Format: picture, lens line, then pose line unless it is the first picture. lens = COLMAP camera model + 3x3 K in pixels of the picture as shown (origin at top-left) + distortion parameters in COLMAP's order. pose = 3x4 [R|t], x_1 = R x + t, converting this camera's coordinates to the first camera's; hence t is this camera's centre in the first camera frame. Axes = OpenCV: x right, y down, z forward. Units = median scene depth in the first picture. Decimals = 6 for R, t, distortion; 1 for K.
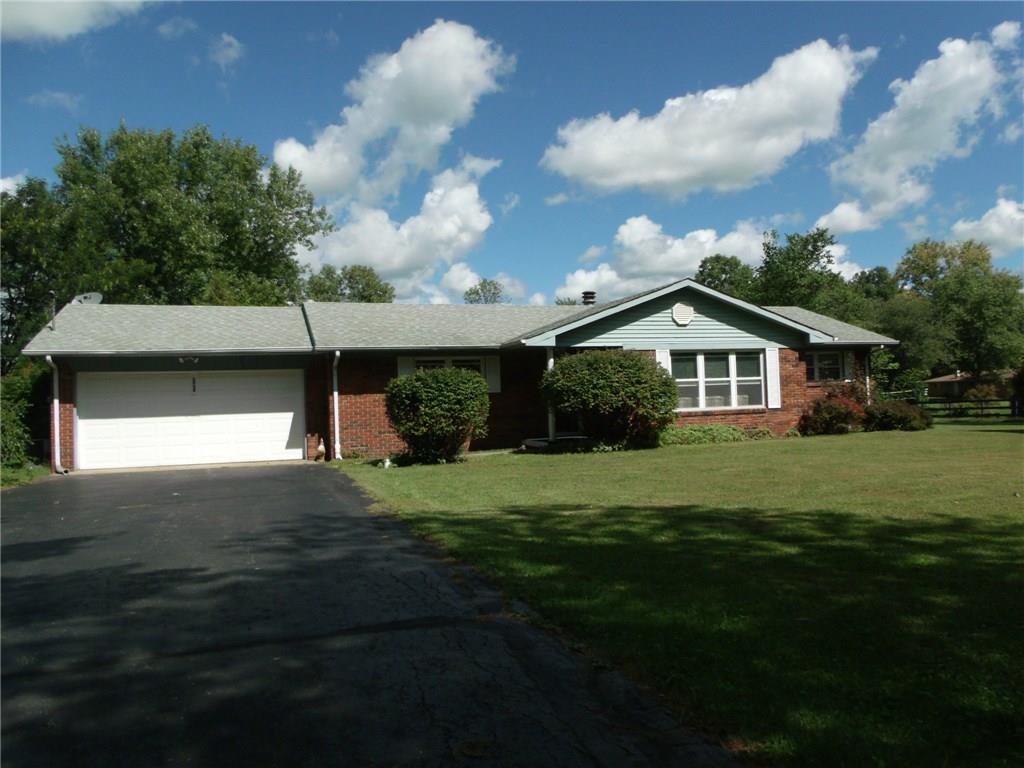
lens RADIAL K [[805.5, 0, 527.5], [0, 805.5, 382.6], [0, 0, 1]] dist [0.001256, 0.000924]
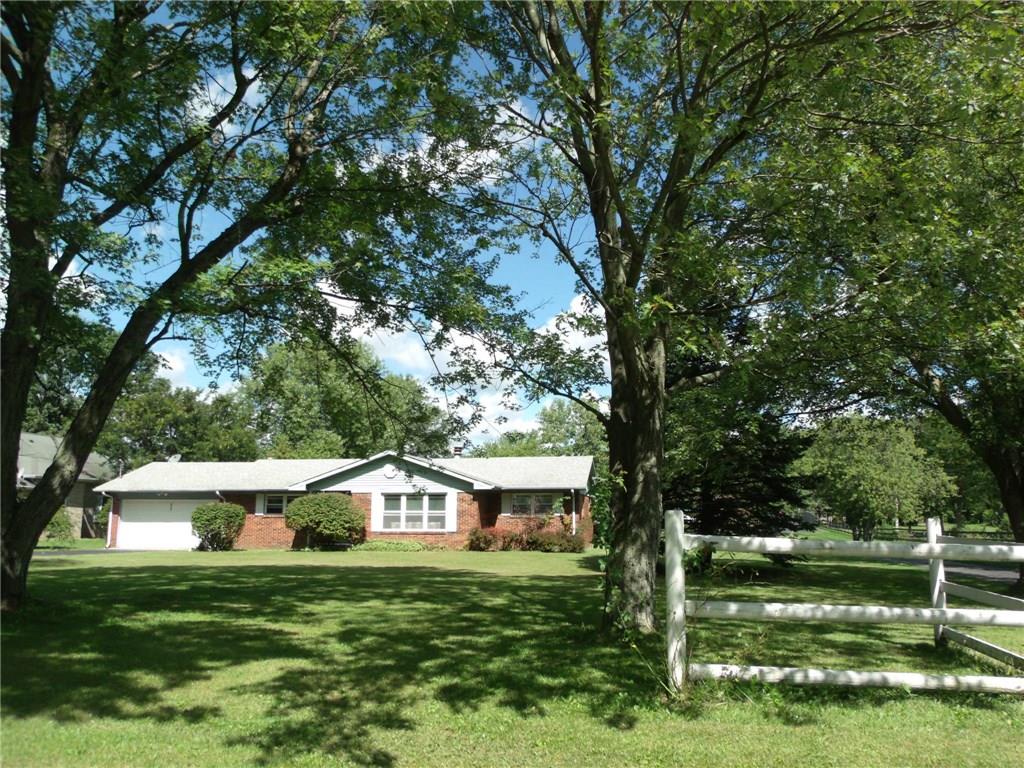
lens RADIAL K [[805.5, 0, 527.5], [0, 805.5, 382.6], [0, 0, 1]] dist [0.001256, 0.000924]
pose [[0.881941, -0.044153, -0.469287, 1.201154], [-0.020380, 0.991100, -0.131548, -0.052266], [0.470919, 0.125582, 0.873192, -0.324609]]
